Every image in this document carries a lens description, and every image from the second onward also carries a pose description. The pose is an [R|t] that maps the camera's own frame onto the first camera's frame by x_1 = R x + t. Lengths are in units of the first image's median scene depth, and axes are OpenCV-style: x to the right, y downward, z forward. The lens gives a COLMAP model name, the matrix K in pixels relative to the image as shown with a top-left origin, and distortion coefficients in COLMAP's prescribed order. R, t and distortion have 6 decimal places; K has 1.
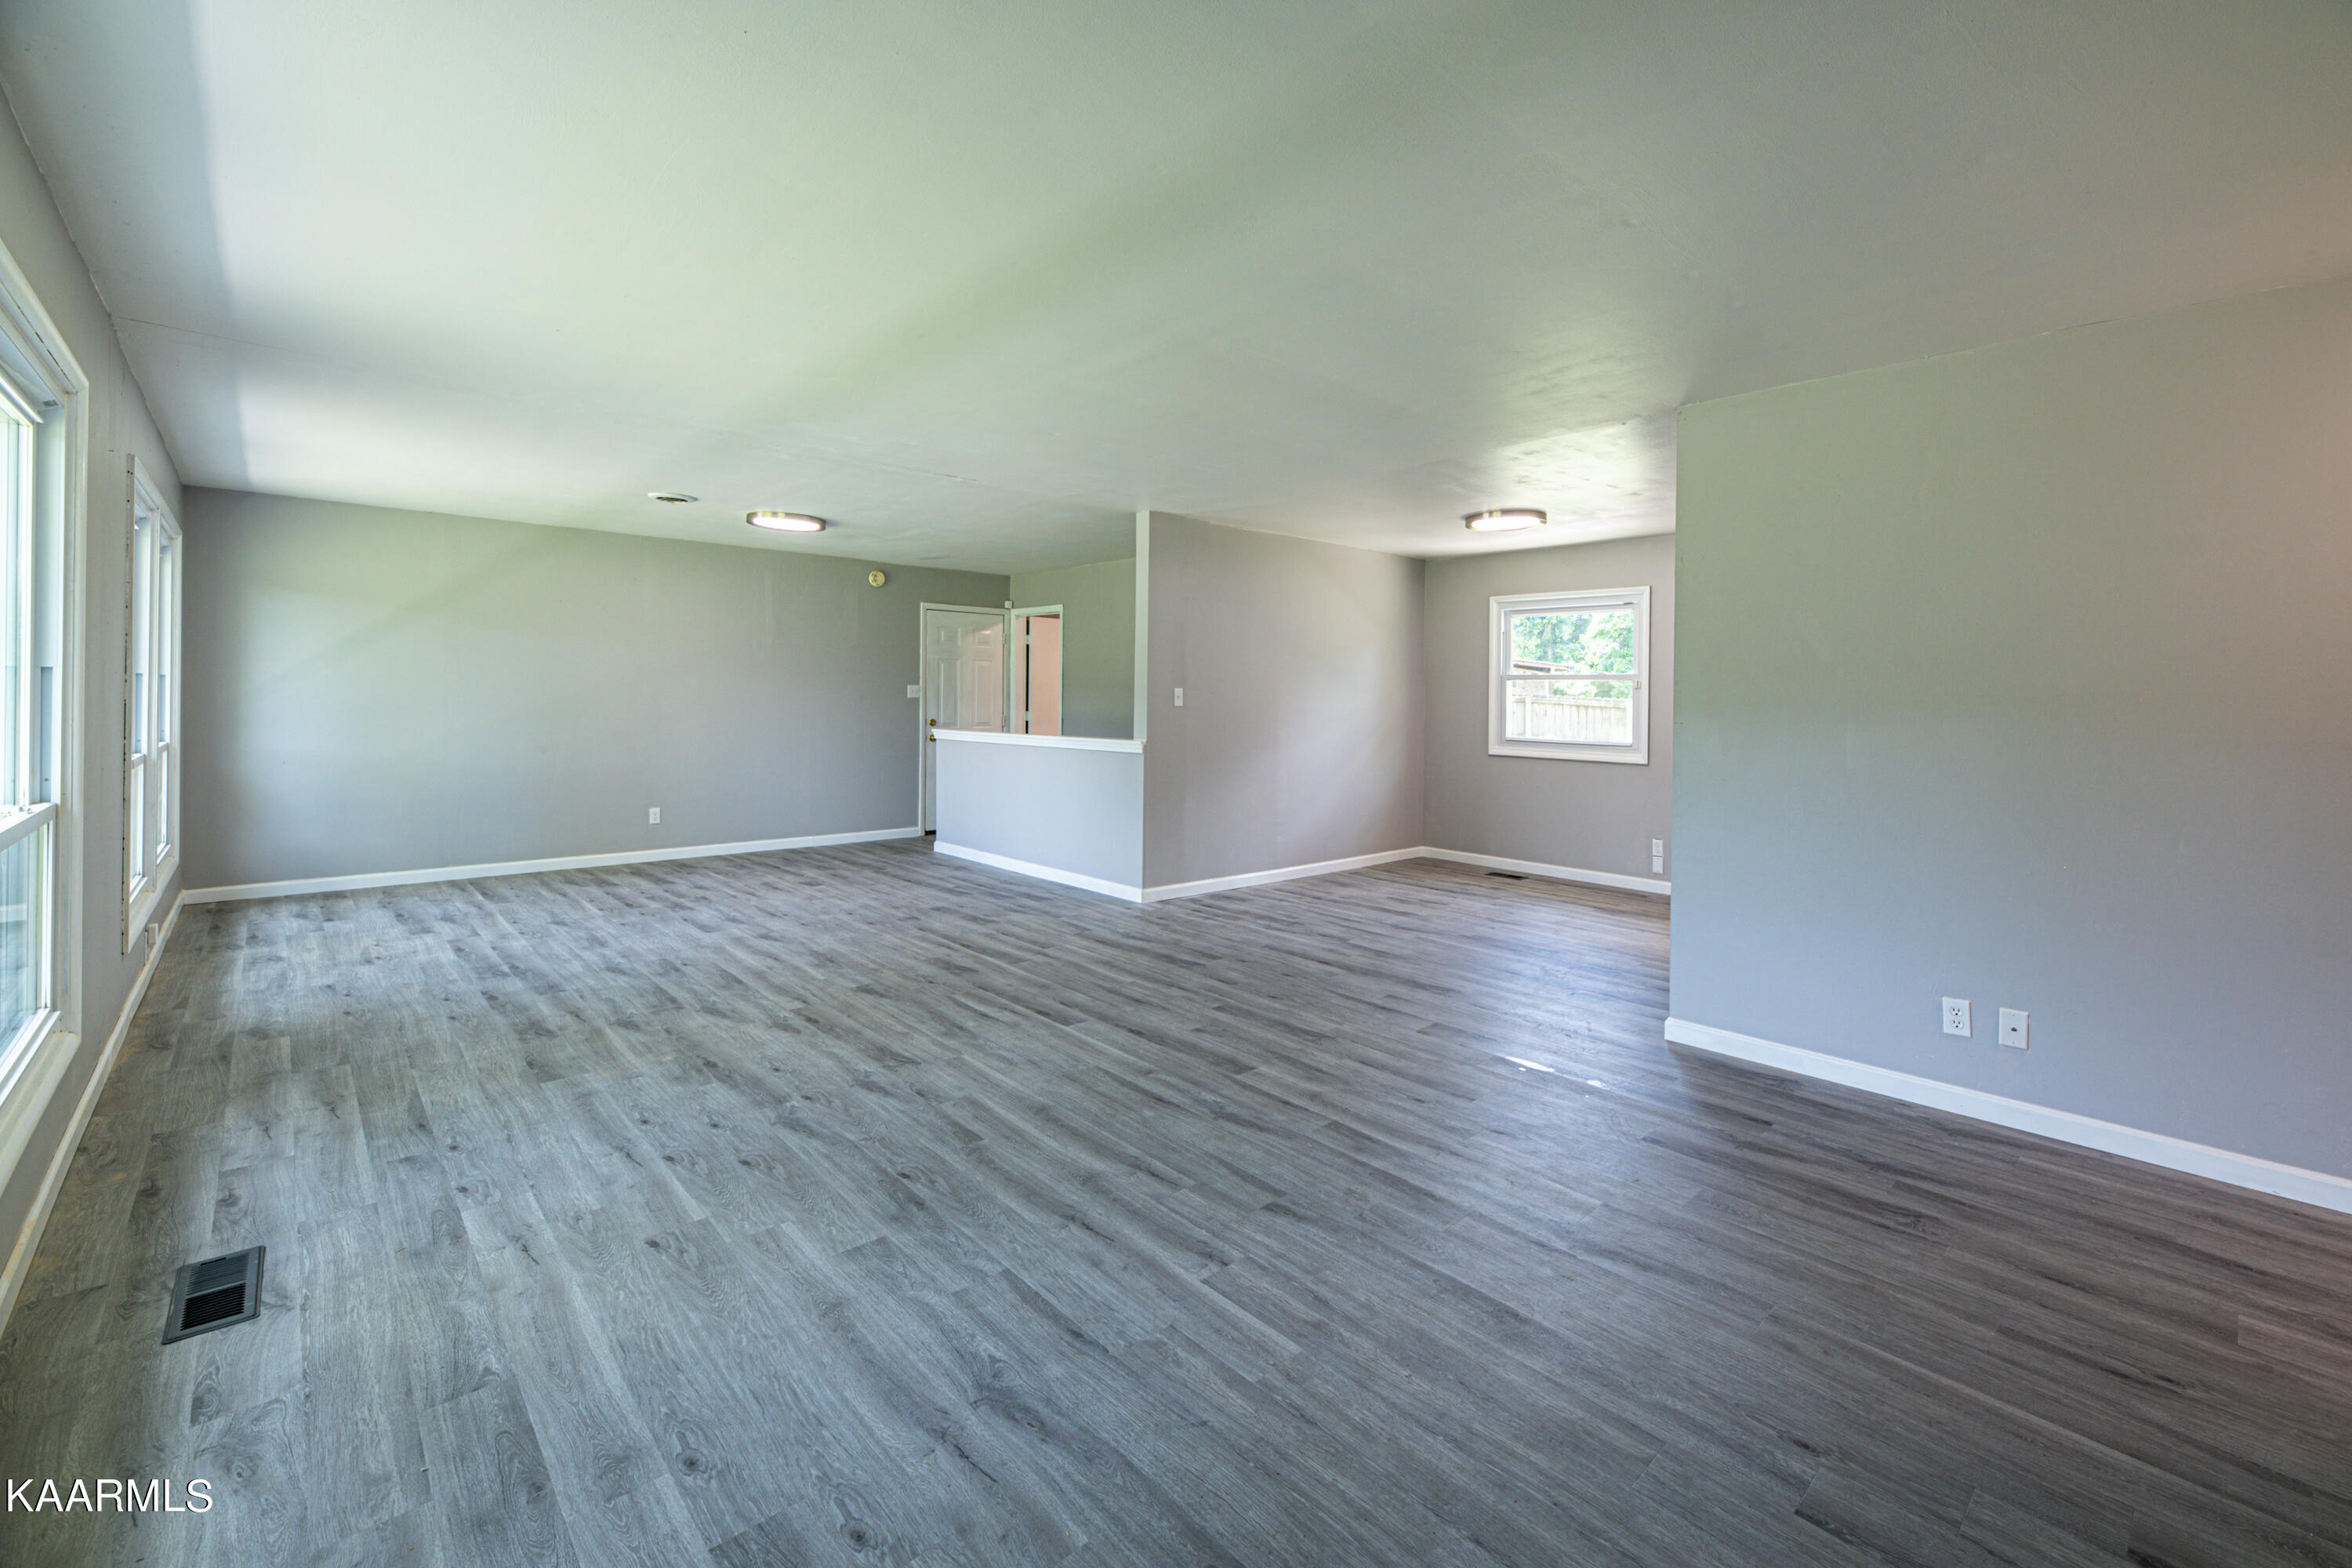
lens RADIAL K [[968.2, 0, 1214.7], [0, 968.2, 698.0], [0, 0, 1]] dist [-0.002672, -0.001348]
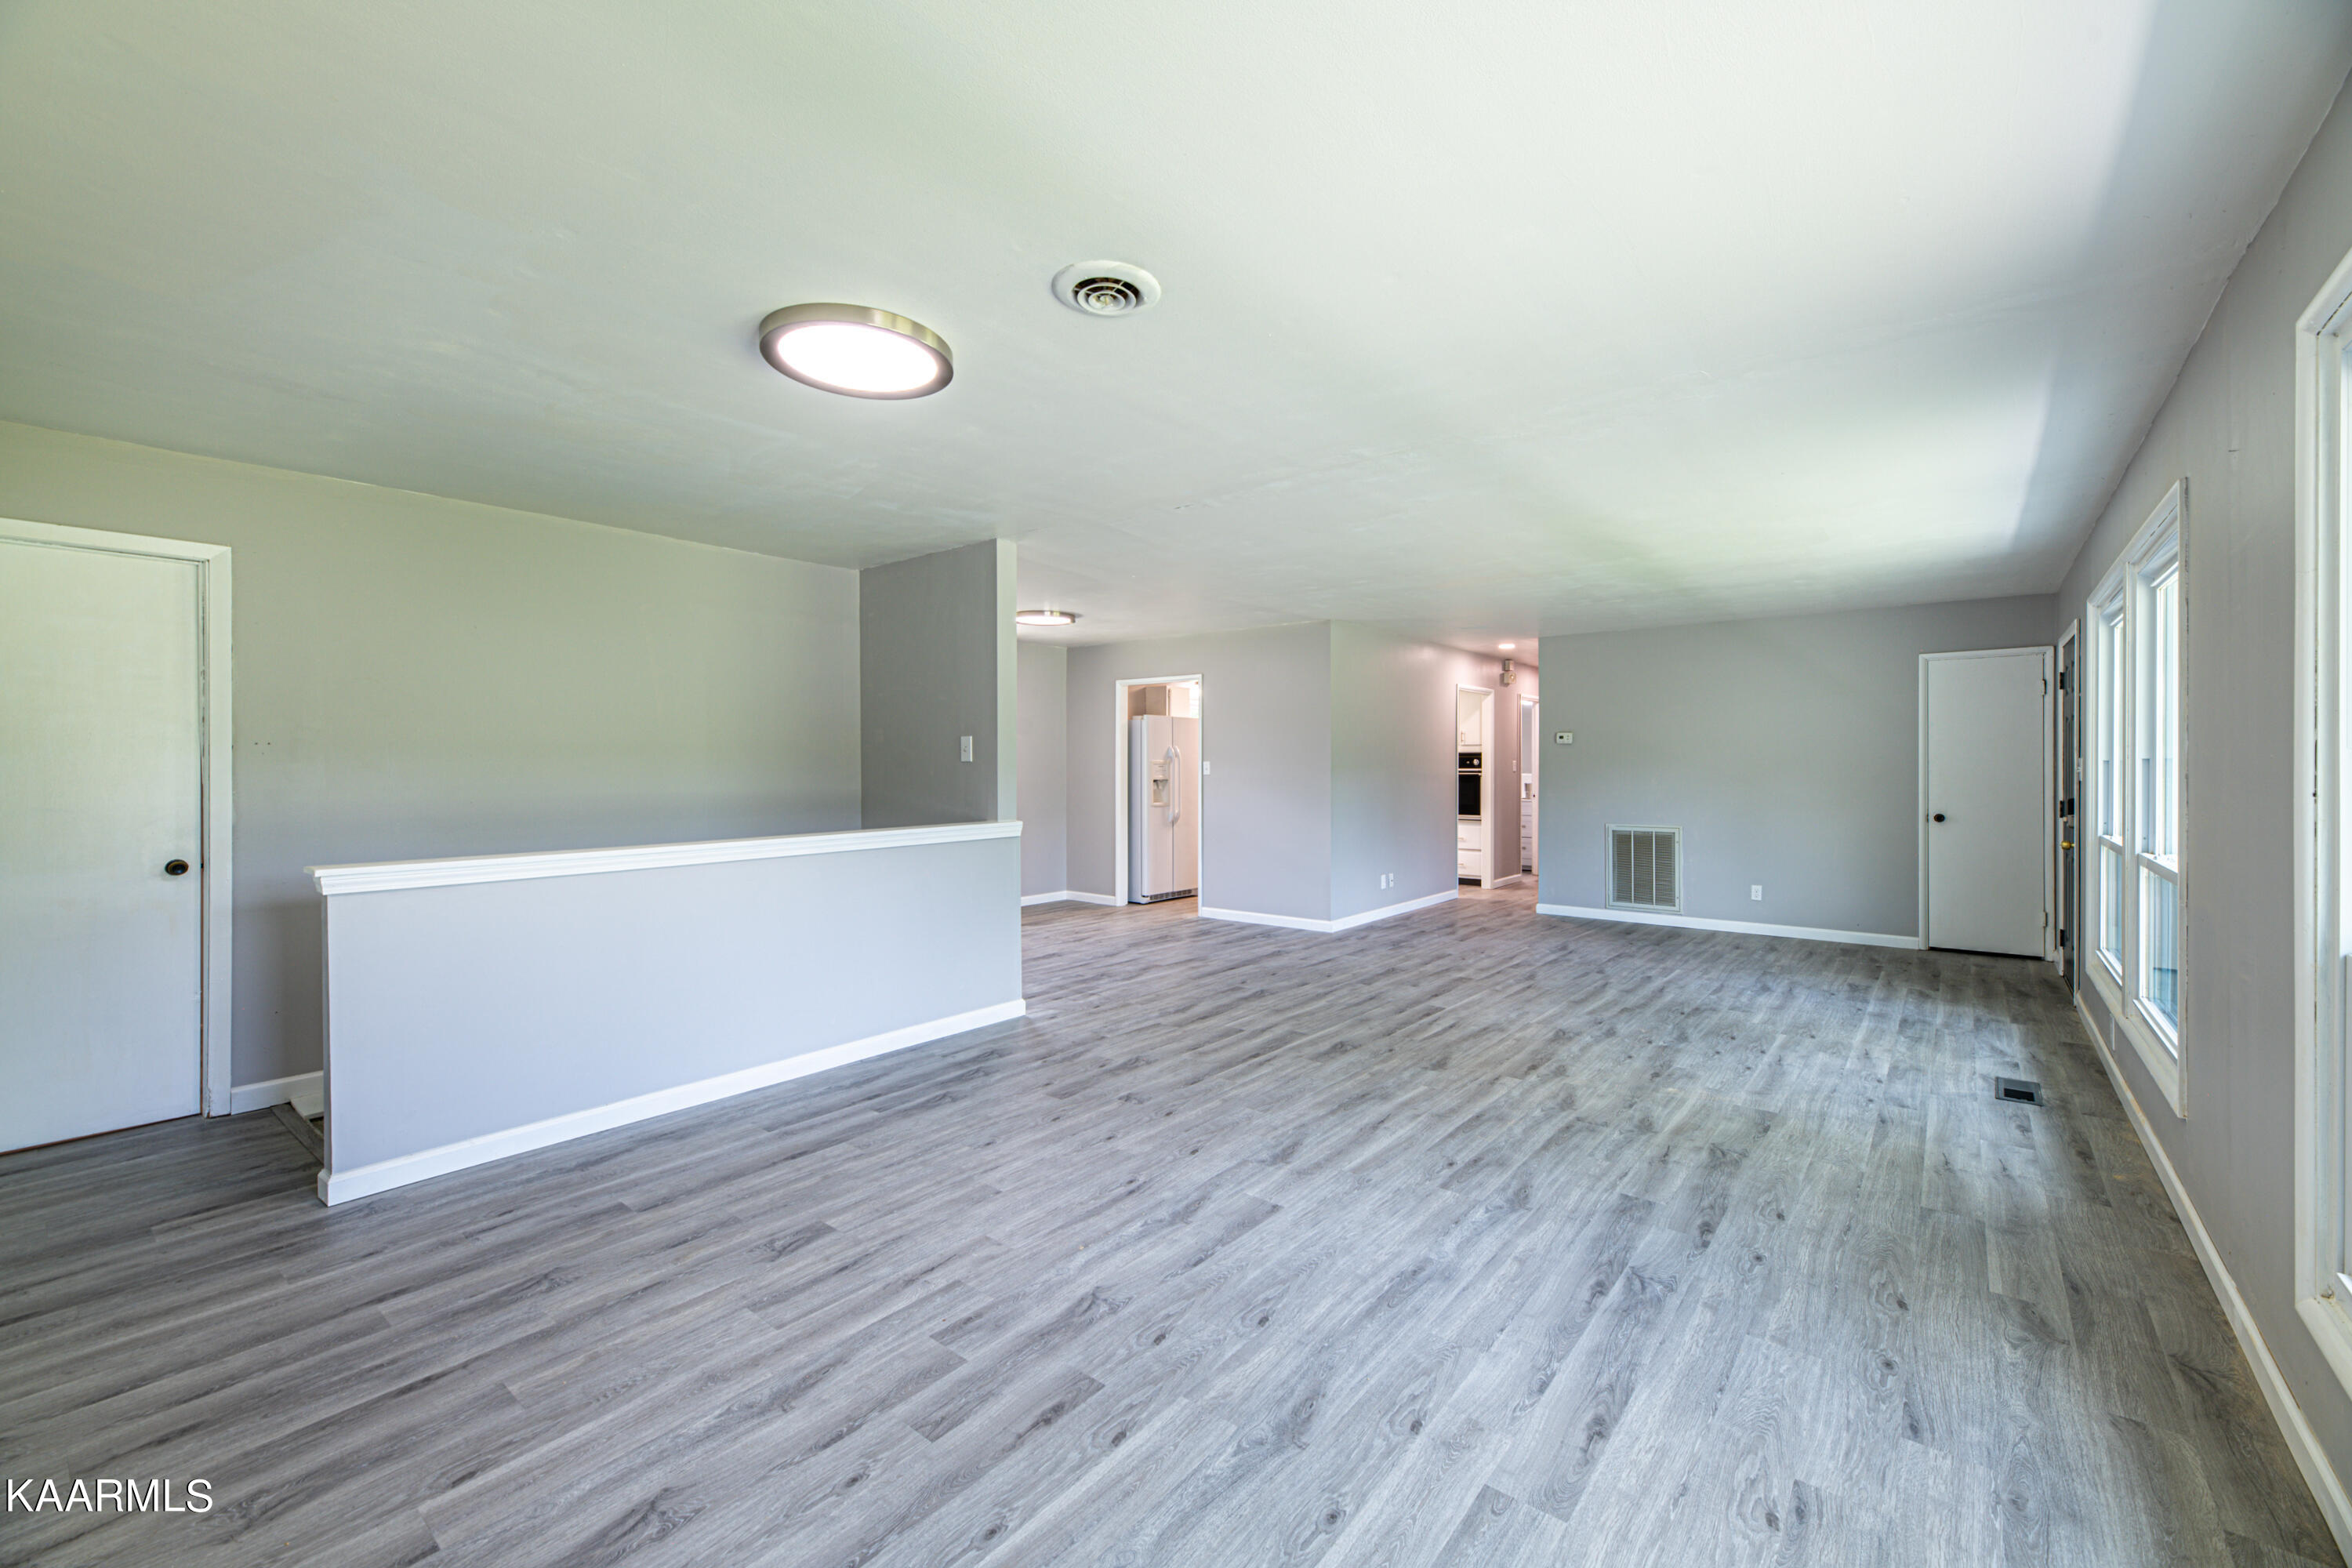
lens RADIAL K [[968.2, 0, 1175.1], [0, 968.2, 763.9], [0, 0, 1]] dist [-0.002672, -0.001348]
pose [[-0.119530, -0.016097, 0.992700, -1.912754], [0.001945, 0.999863, 0.016447, -0.037651], [-0.992829, 0.003897, -0.119482, 2.023334]]
